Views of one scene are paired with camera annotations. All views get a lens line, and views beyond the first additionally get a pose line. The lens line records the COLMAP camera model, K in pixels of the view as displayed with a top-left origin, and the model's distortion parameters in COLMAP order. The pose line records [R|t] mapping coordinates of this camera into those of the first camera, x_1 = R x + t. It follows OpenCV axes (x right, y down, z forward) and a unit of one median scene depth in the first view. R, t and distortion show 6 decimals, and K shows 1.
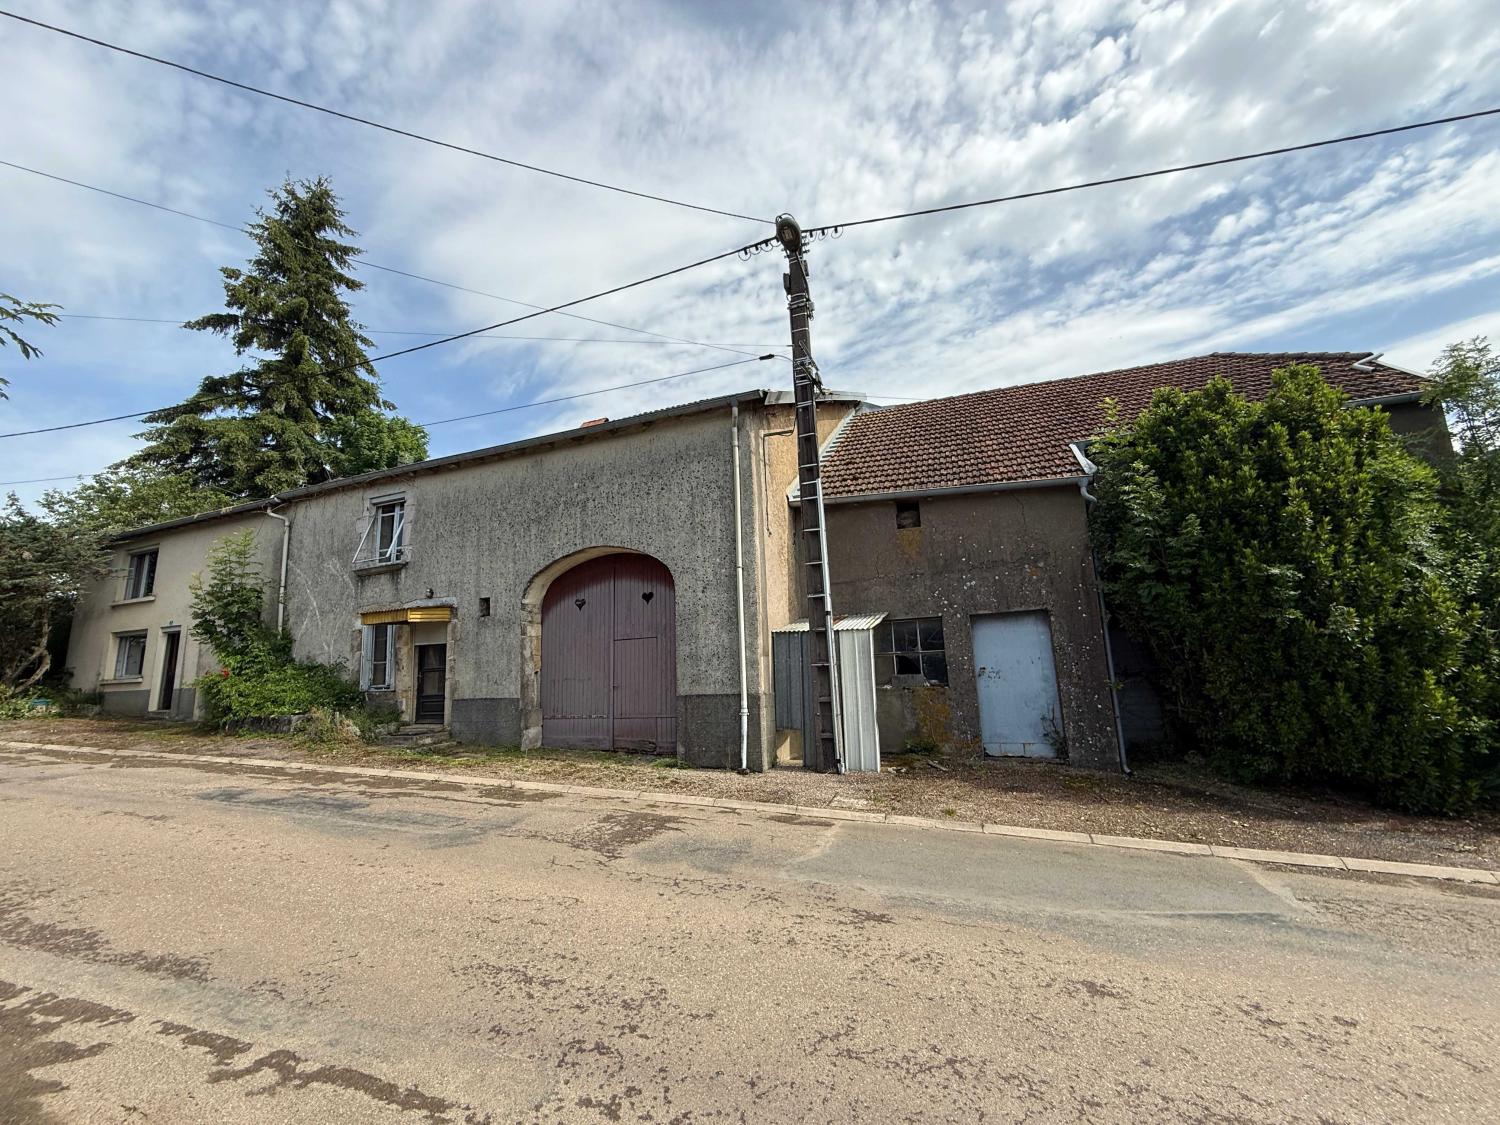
lens RADIAL K [[597.9, 0, 746.9], [0, 597.9, 562.2], [0, 0, 1]] dist [-0.000154, -0.000149]
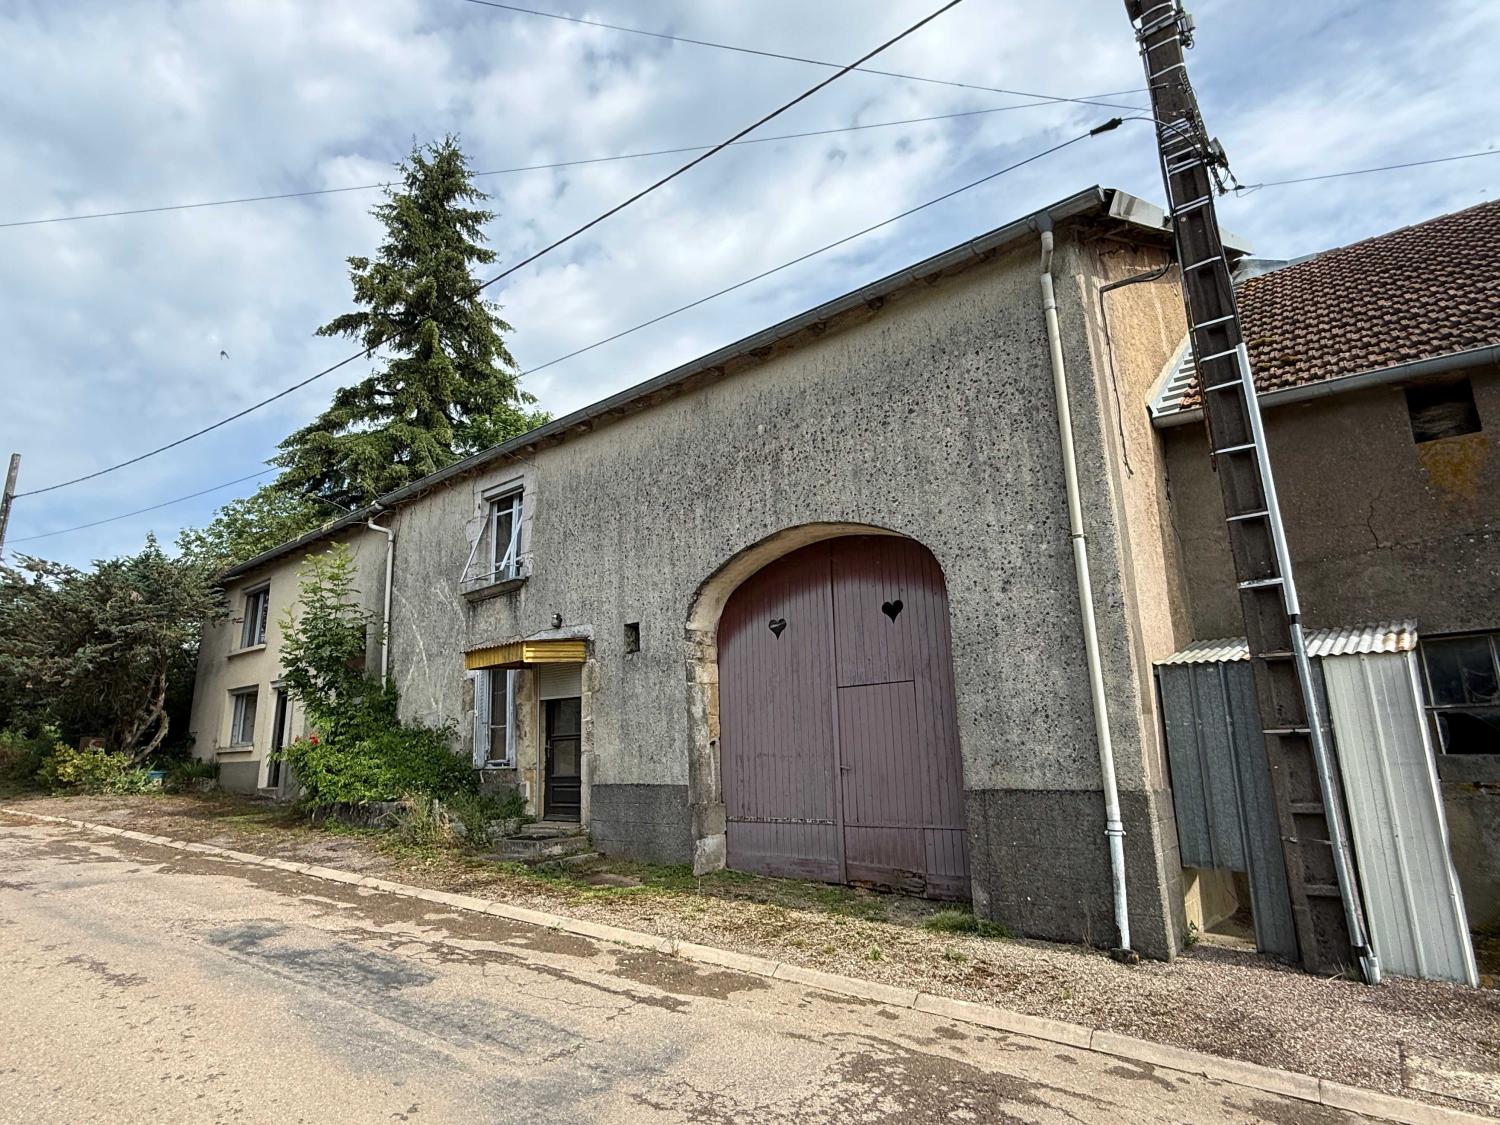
lens RADIAL K [[804.6, 0, 748.3], [0, 804.6, 557.0], [0, 0, 1]] dist [-0.000300, 0.000113]
pose [[0.954131, -0.059100, -0.293499, -0.074574], [0.045233, 0.997526, -0.053819, 0.046358], [0.295953, 0.038074, 0.954443, 0.248840]]
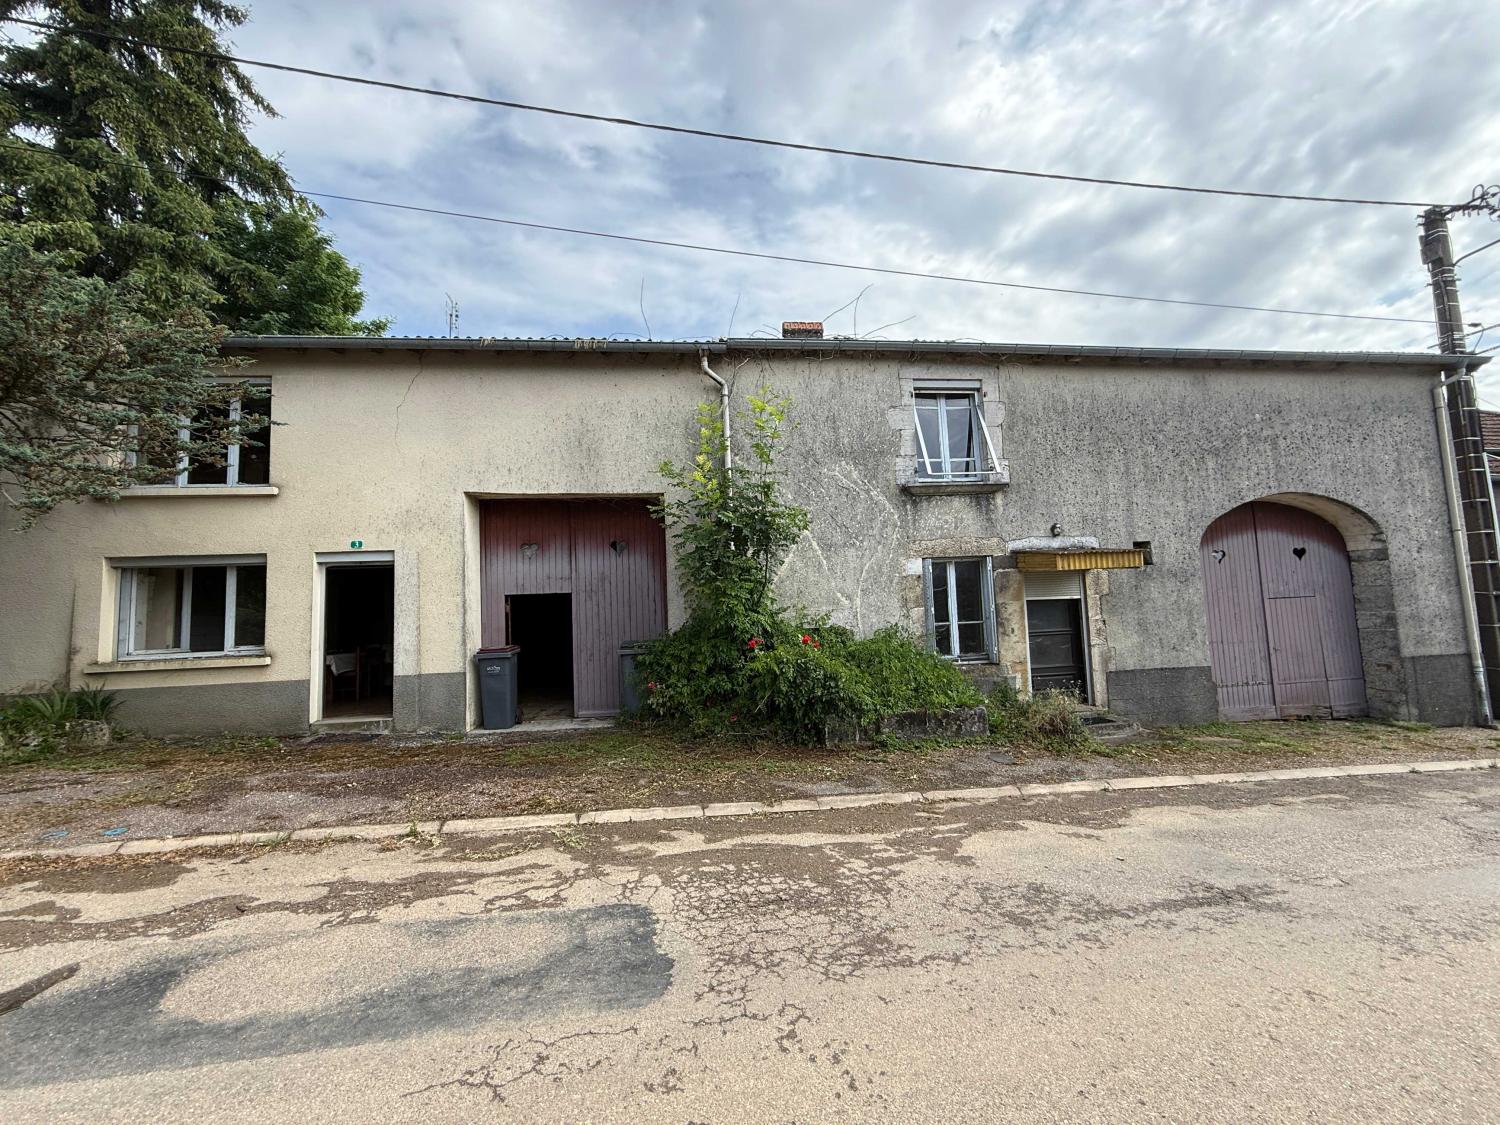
lens RADIAL K [[601.4, 0, 747.6], [0, 601.4, 559.3], [0, 0, 1]] dist [0.001747, 0.000038]
pose [[0.871625, 0.047198, 0.487896, -1.442232], [-0.081395, 0.995471, 0.049111, 0.097680], [-0.483368, -0.082518, 0.871519, 0.636938]]
